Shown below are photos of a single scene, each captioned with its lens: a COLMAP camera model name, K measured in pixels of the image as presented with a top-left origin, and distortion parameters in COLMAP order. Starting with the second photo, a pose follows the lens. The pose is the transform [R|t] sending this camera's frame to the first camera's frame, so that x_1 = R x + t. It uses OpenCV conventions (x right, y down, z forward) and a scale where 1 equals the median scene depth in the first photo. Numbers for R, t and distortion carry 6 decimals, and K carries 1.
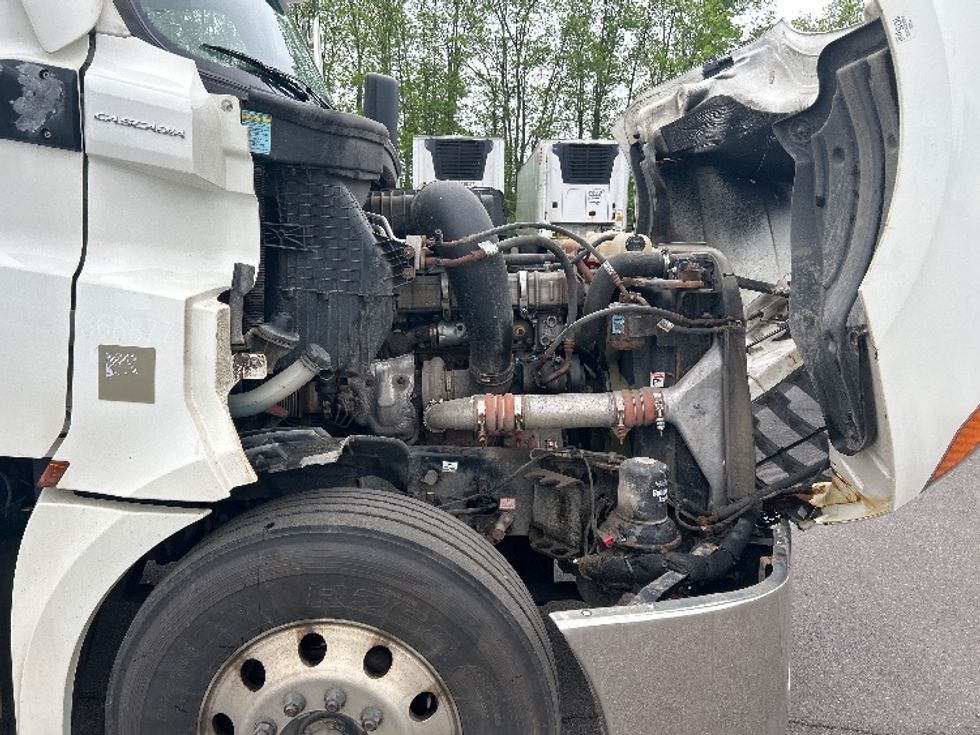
lens RADIAL K [[739.1, 0, 491.0], [0, 739.1, 366.8], [0, 0, 1]] dist [0.043971, -0.045539]
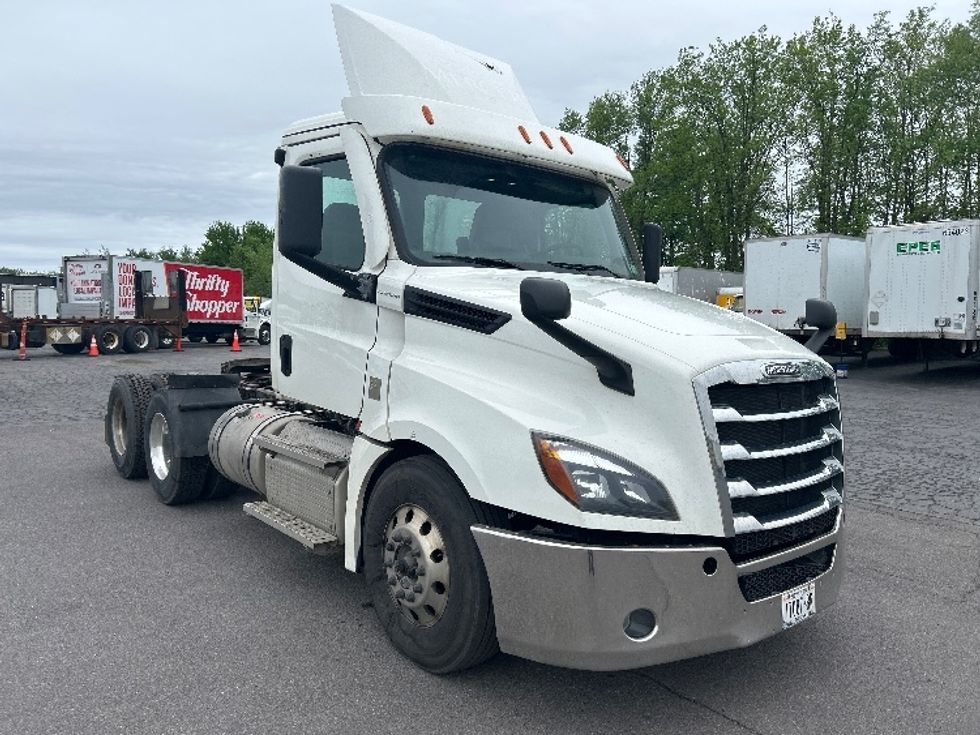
lens RADIAL K [[739.1, 0, 489.3], [0, 739.1, 368.6], [0, 0, 1]] dist [0.043971, -0.045539]
pose [[0.631169, 0.046812, -0.774232, 1.633891], [-0.142325, 0.988219, -0.056275, 0.027053], [0.762476, 0.145711, 0.630396, -0.297818]]
